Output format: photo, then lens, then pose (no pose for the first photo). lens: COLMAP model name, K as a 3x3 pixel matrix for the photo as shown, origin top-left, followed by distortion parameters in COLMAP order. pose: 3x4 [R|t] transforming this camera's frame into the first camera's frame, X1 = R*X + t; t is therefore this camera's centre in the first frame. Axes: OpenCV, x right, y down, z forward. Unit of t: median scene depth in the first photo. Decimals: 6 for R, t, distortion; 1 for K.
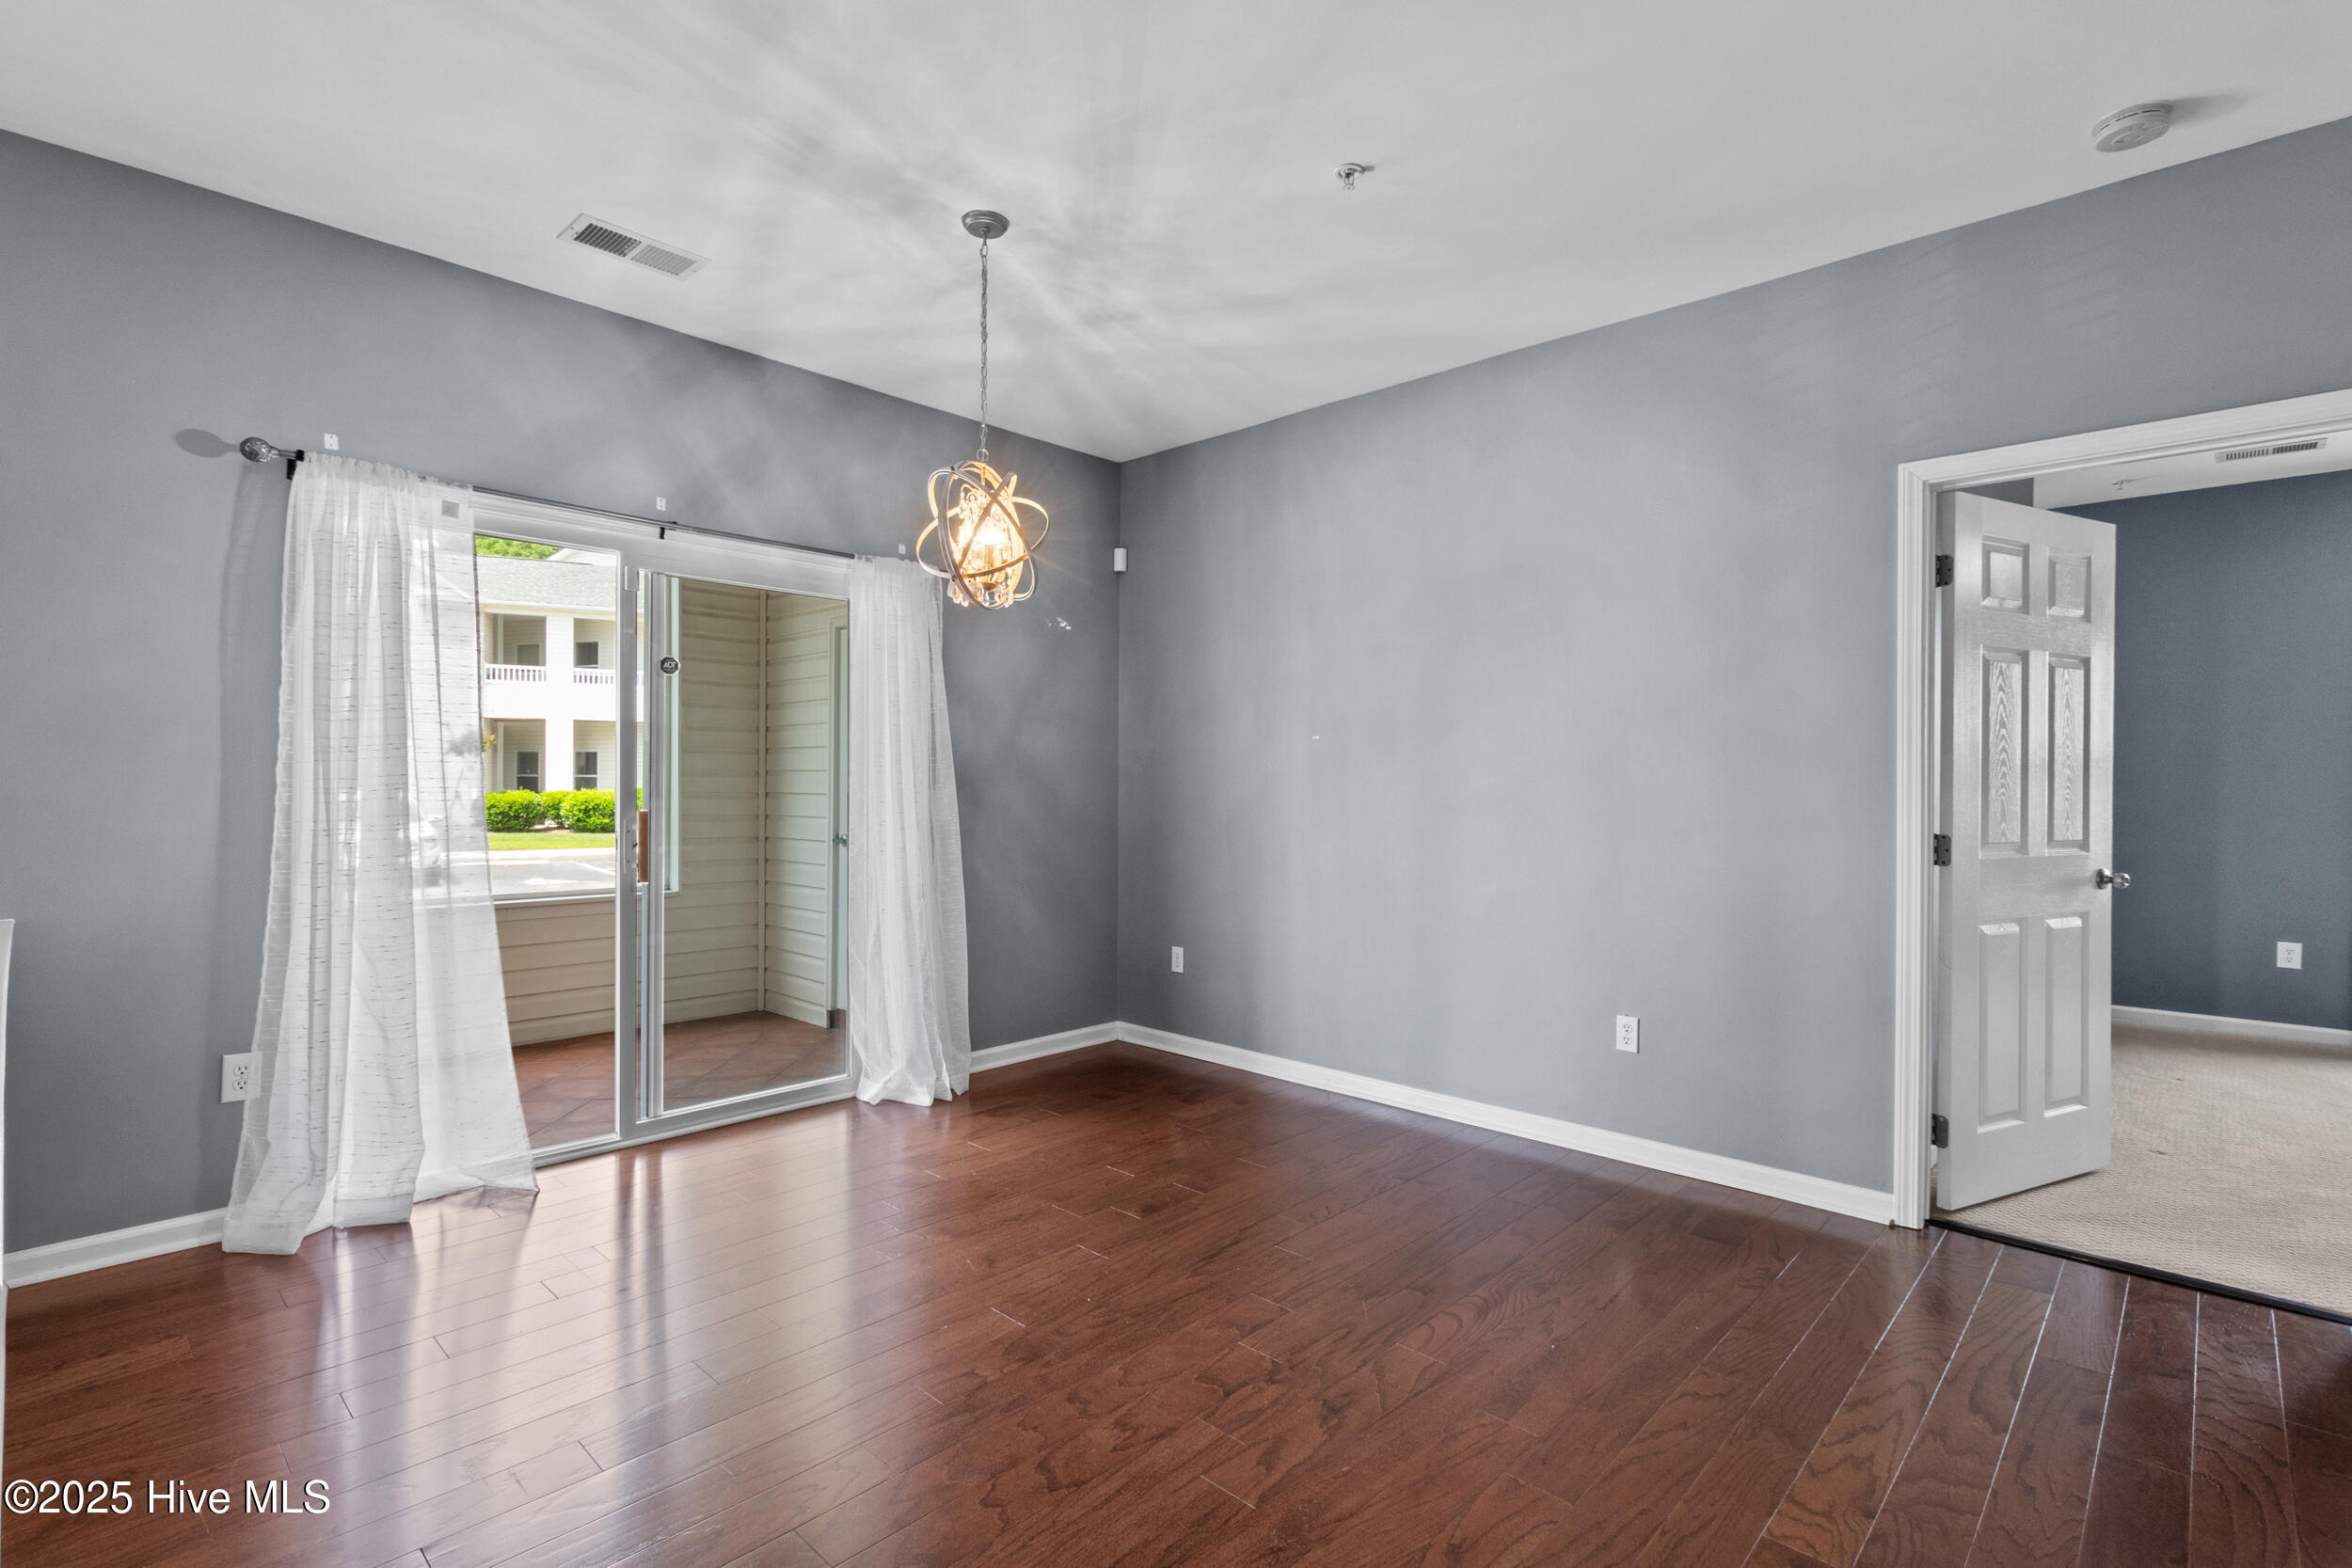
lens RADIAL K [[1094.1, 0, 1176.0], [0, 1094.1, 784.0], [0, 0, 1]] dist [-0.000456, -0.000058]
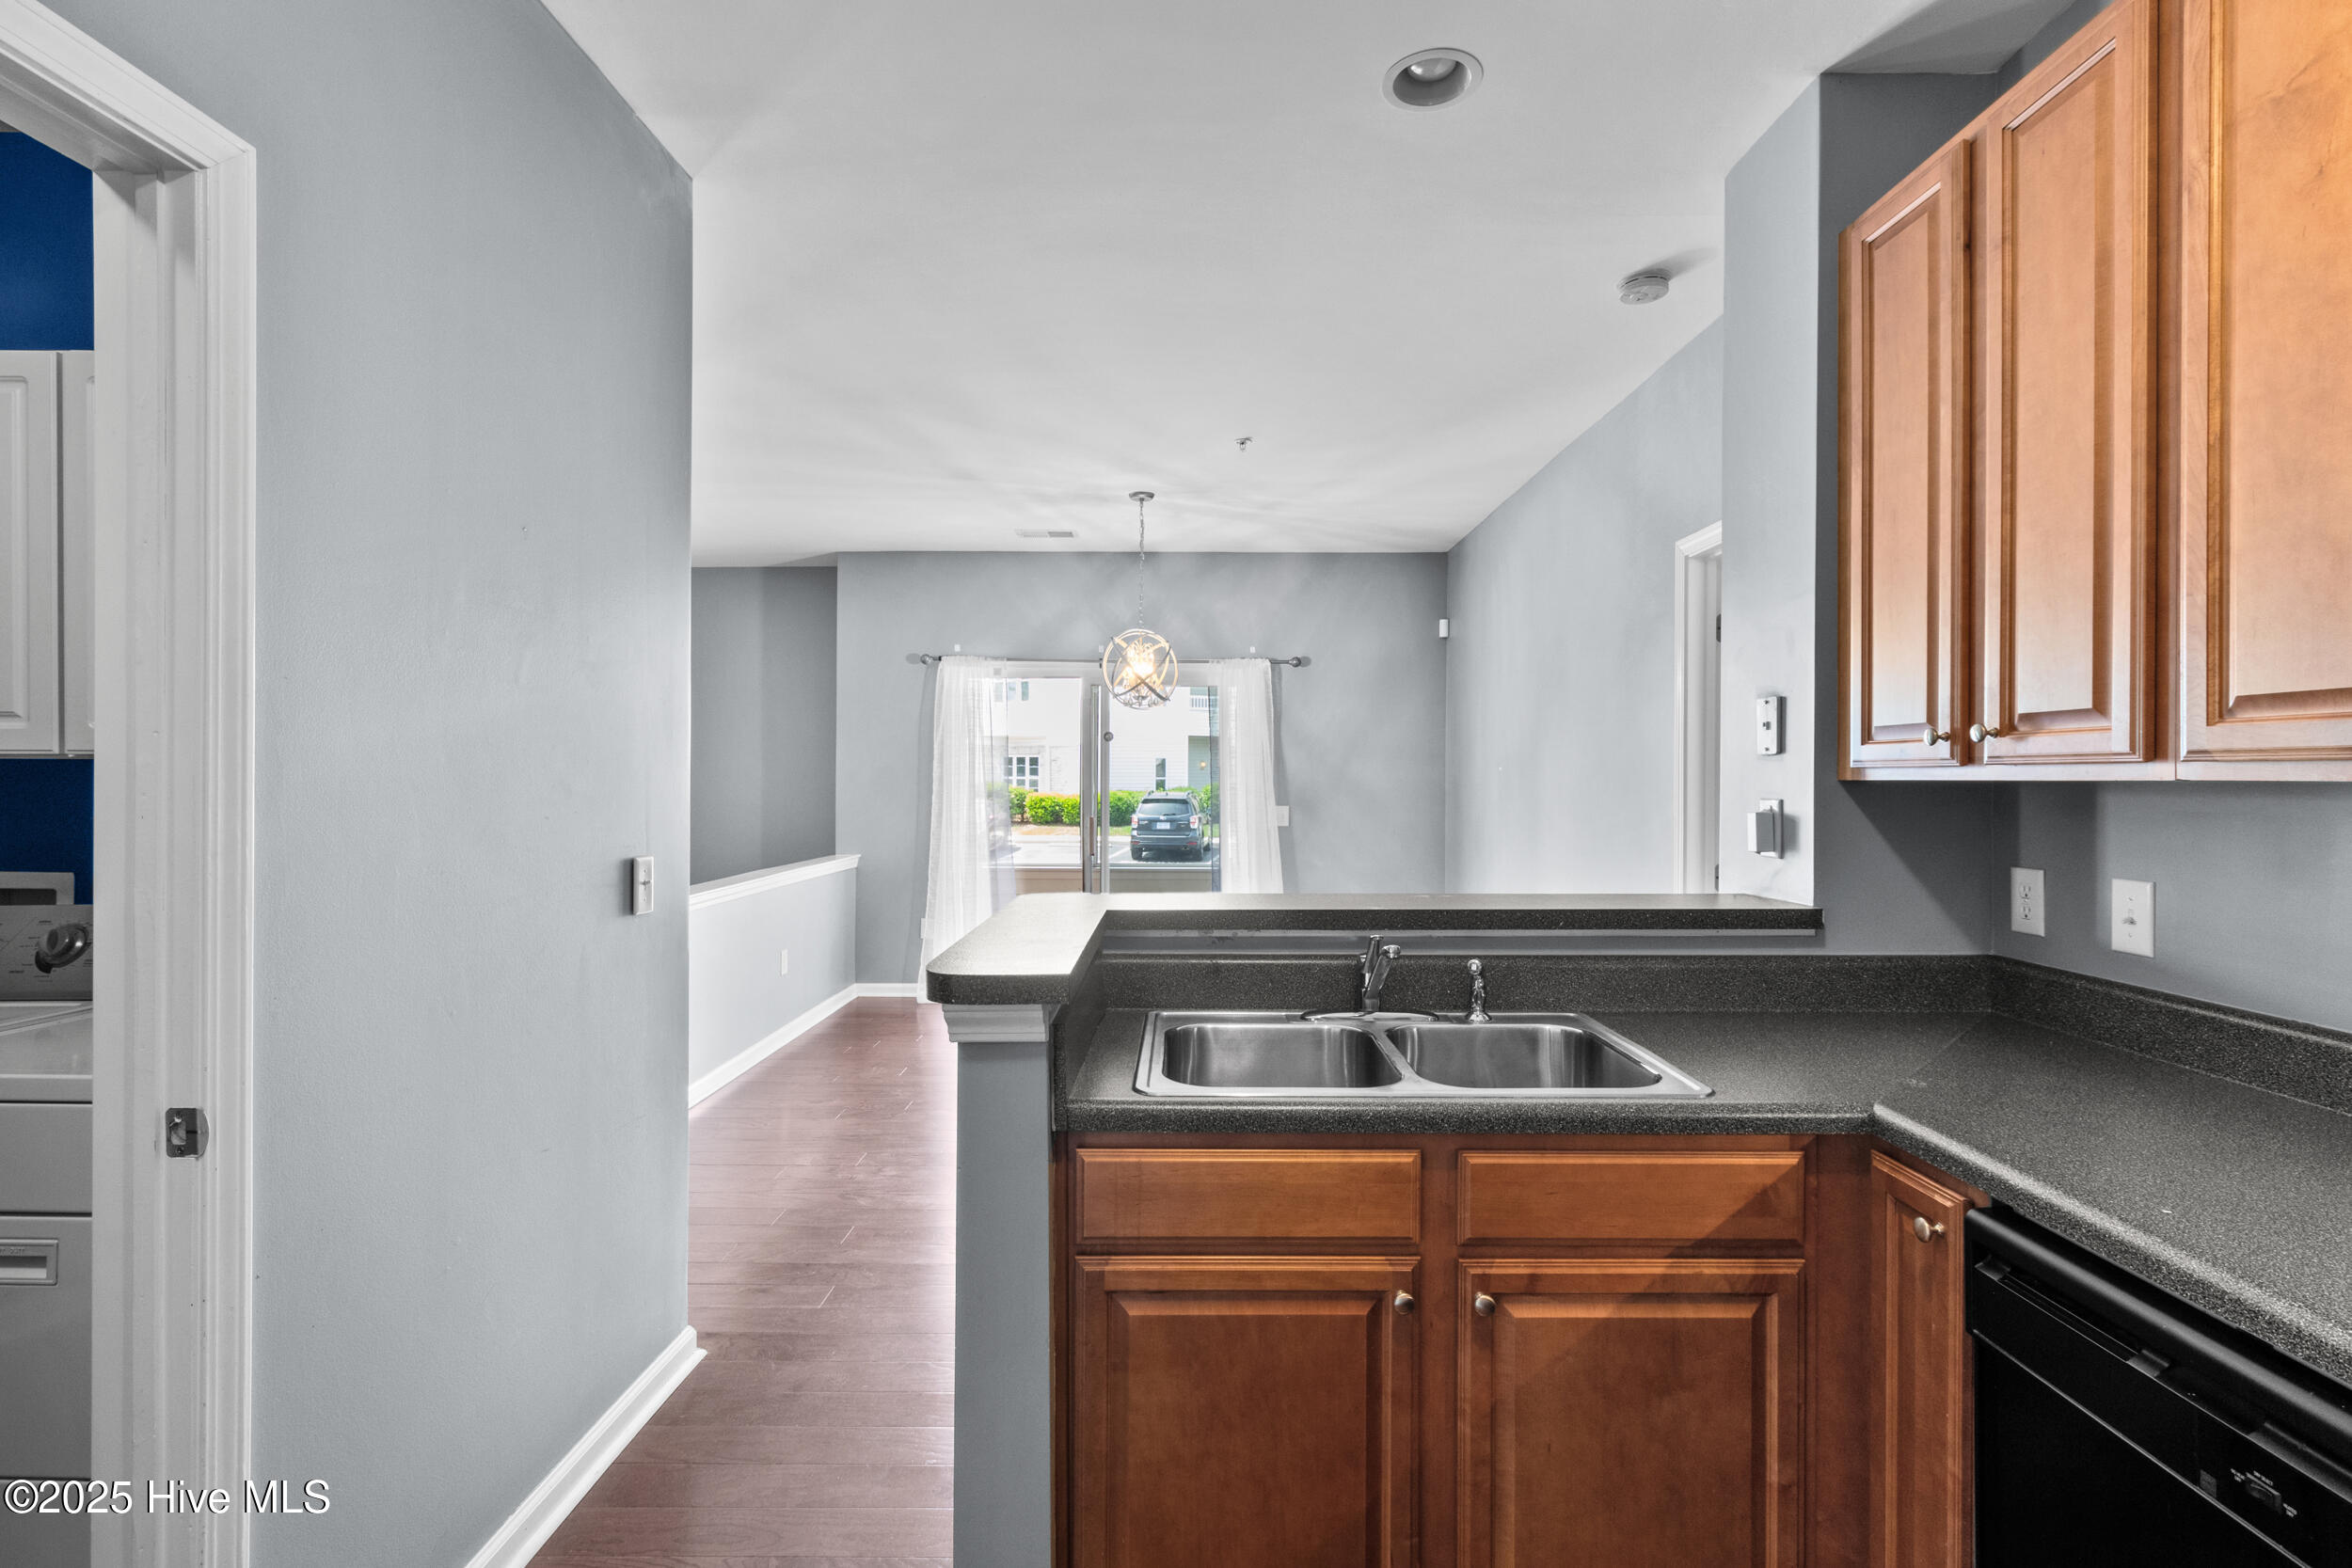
lens RADIAL K [[1094.1, 0, 1176.0], [0, 1094.1, 784.0], [0, 0, 1]] dist [-0.000456, -0.000058]
pose [[0.680013, -0.003003, -0.733194, 1.024015], [0.001109, 0.999995, -0.003067, -0.028360], [0.733200, 0.001273, 0.680012, -0.156887]]
